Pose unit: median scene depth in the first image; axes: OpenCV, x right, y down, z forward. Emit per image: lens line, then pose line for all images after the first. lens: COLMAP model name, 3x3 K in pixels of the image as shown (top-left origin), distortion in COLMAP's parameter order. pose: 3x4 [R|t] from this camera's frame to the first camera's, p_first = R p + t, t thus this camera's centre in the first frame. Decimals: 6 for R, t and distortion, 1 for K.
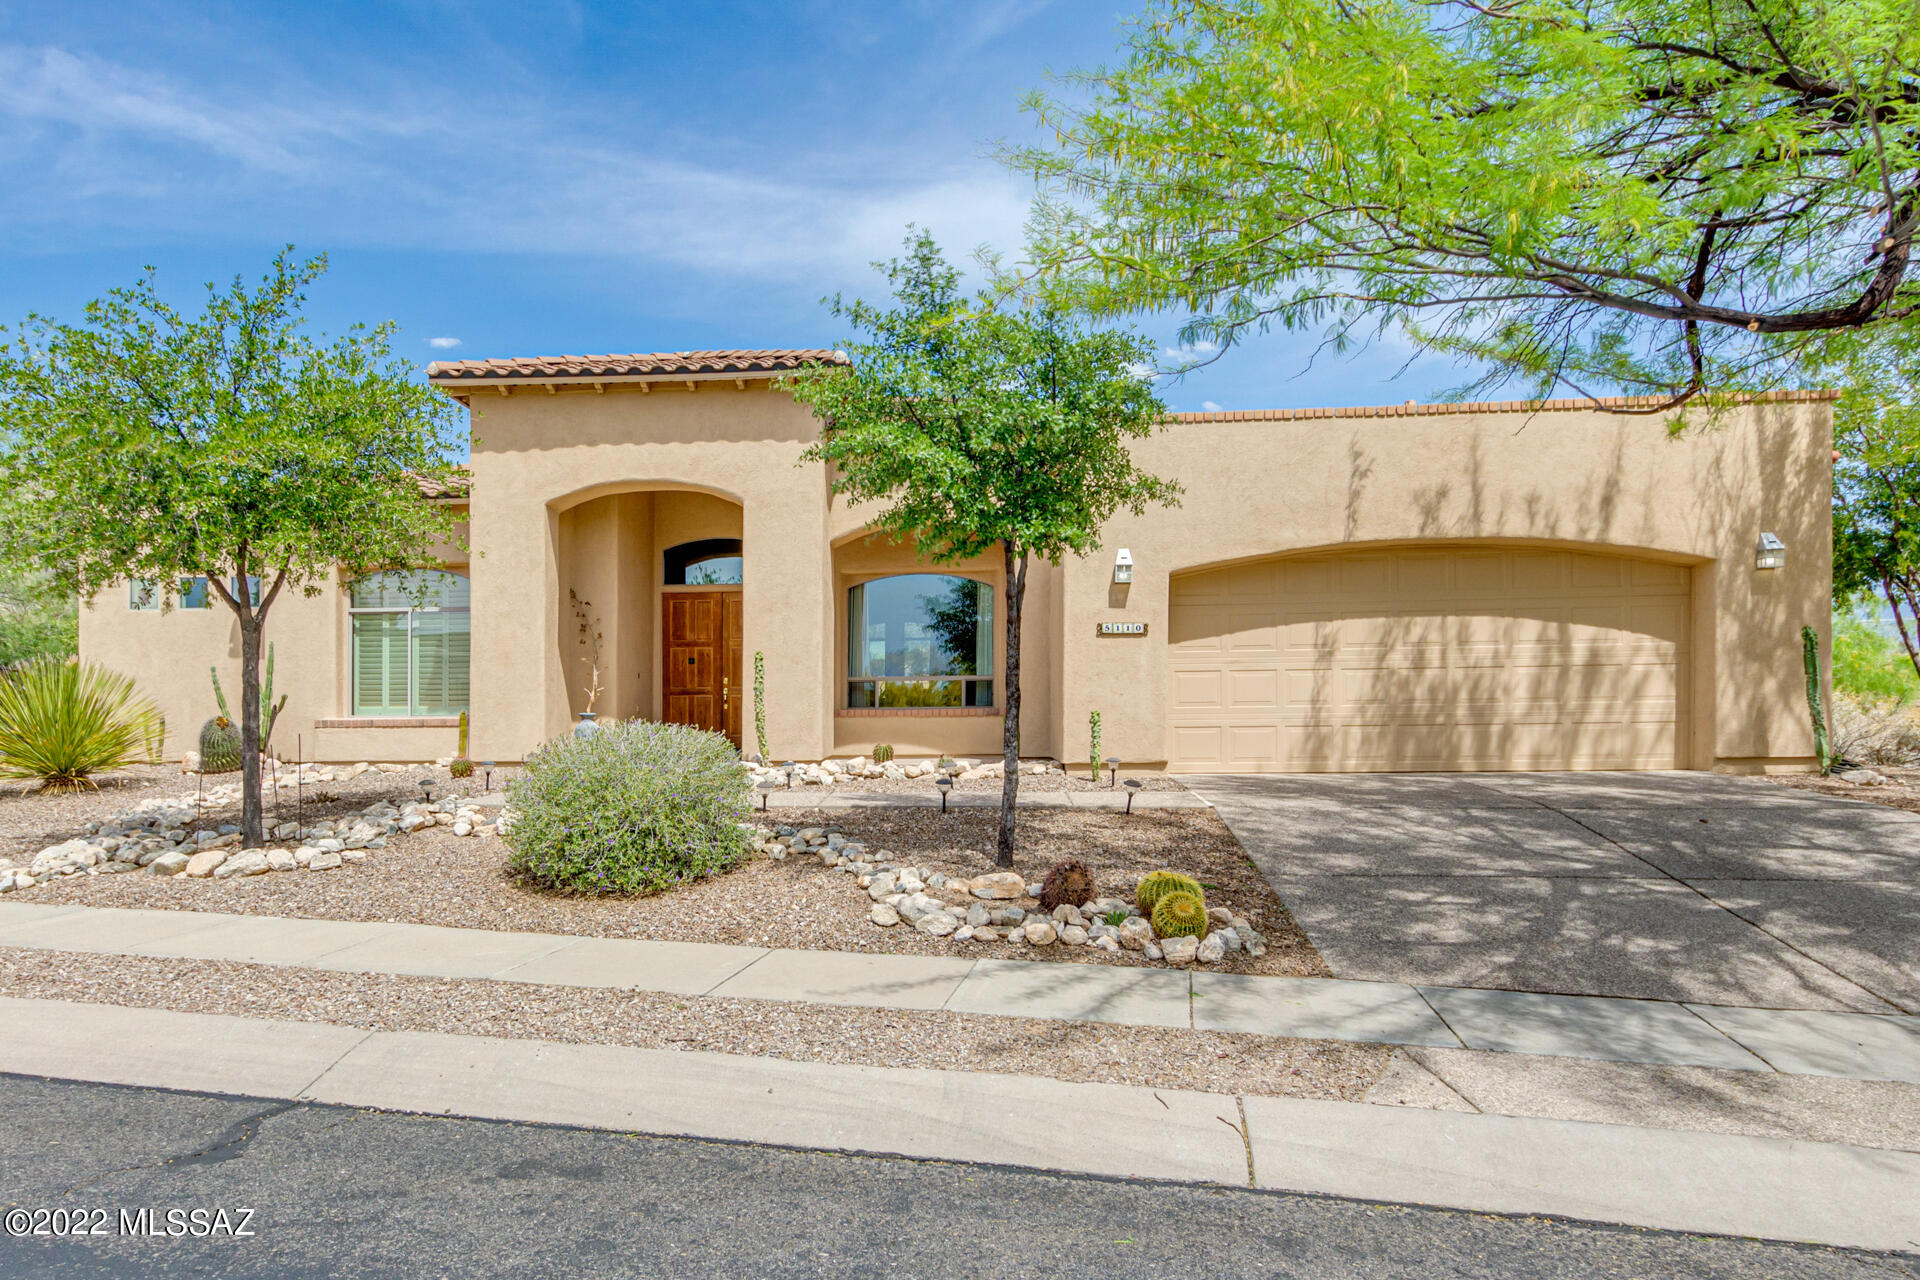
lens RADIAL K [[1221.5, 0, 959.4], [0, 1221.5, 792.4], [0, 0, 1]] dist [-0.001640, -0.001092]
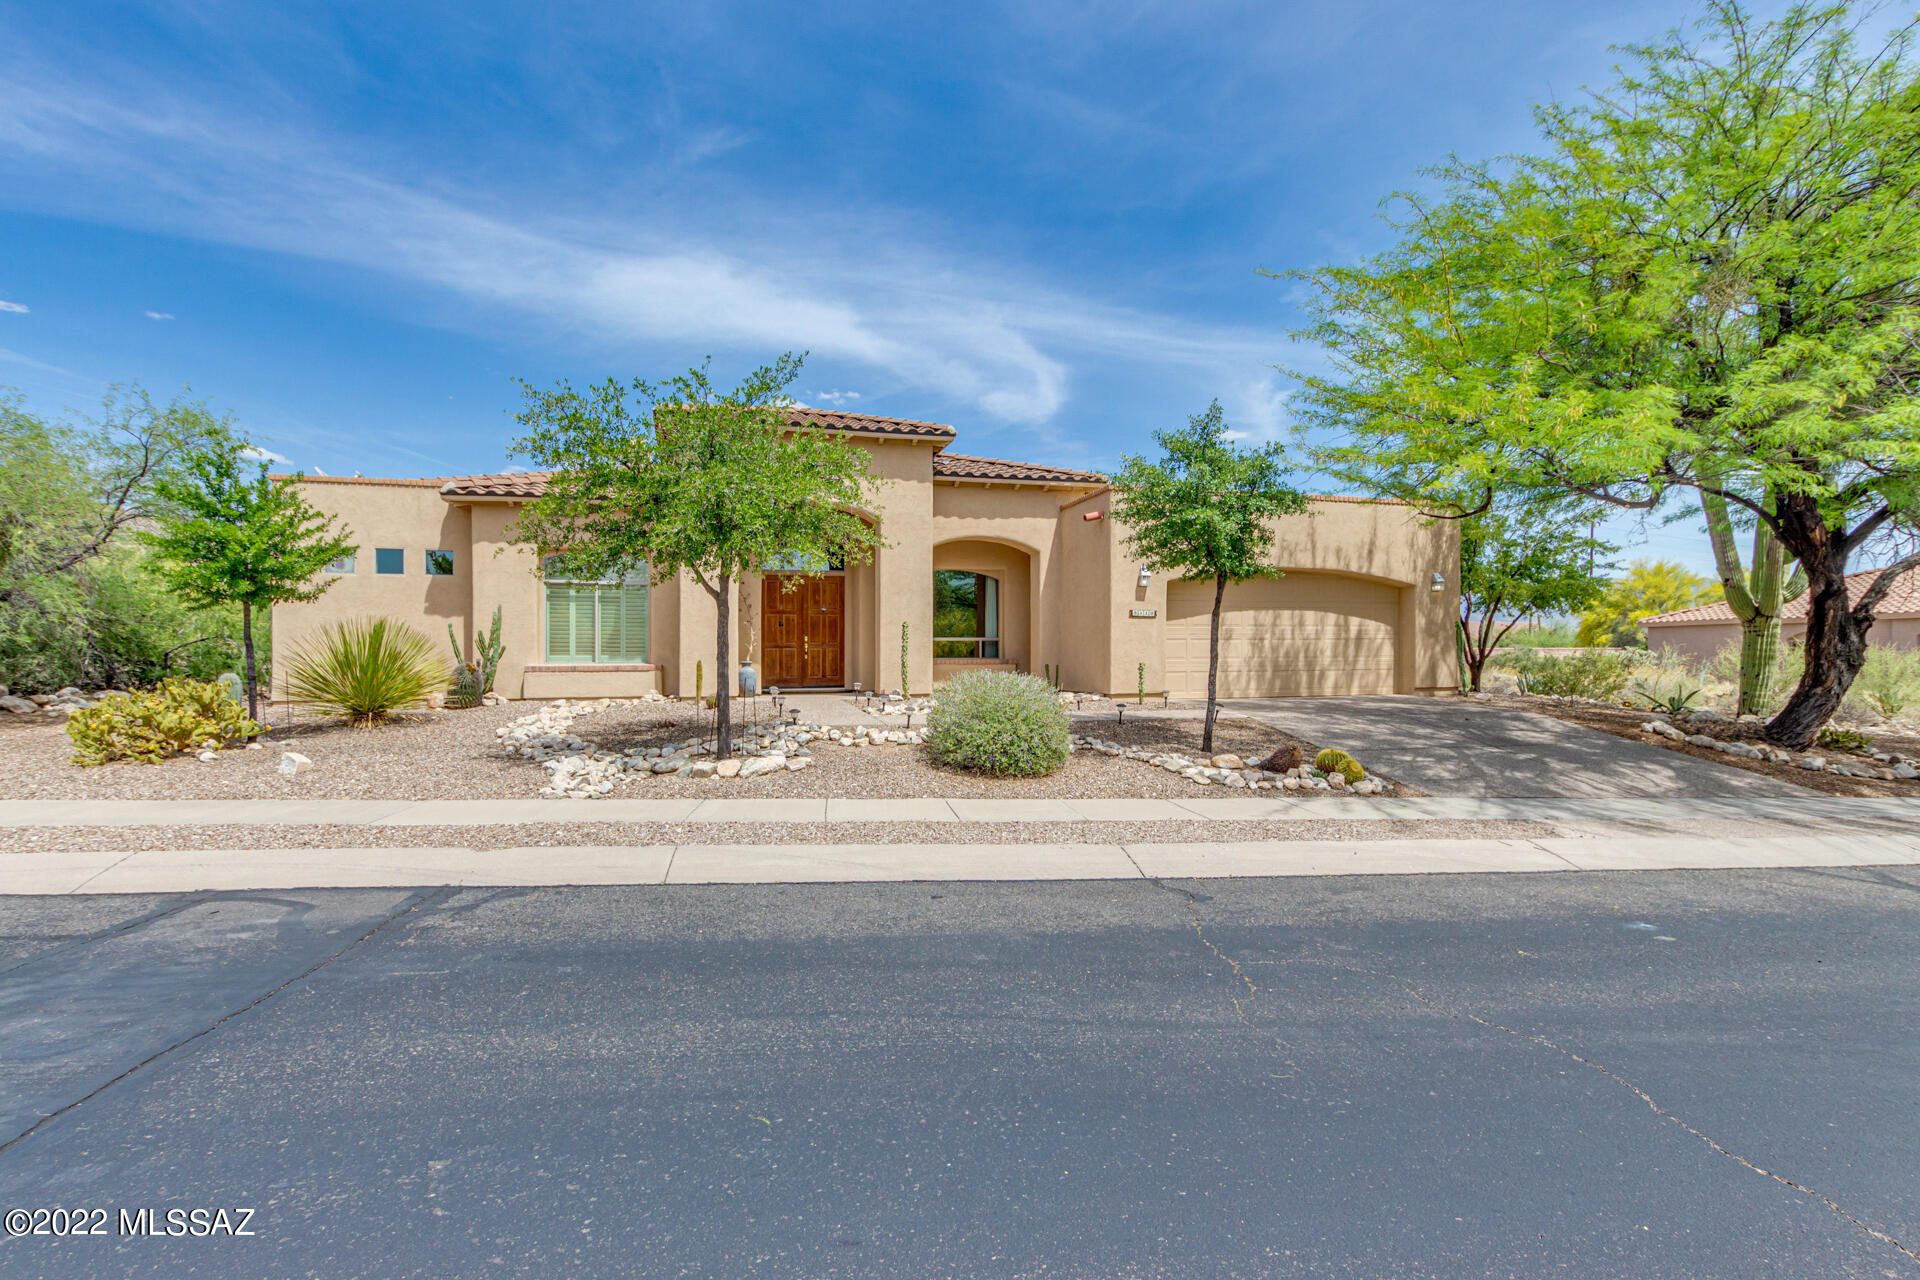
lens RADIAL K [[932.5, 0, 963.6], [0, 932.5, 636.0], [0, 0, 1]] dist [0.021169, -0.013280]
pose [[0.929867, 0.013132, 0.367662, -0.564581], [0.019296, 0.996246, -0.084384, 0.001018], [-0.367390, 0.085560, 0.926123, -0.100213]]
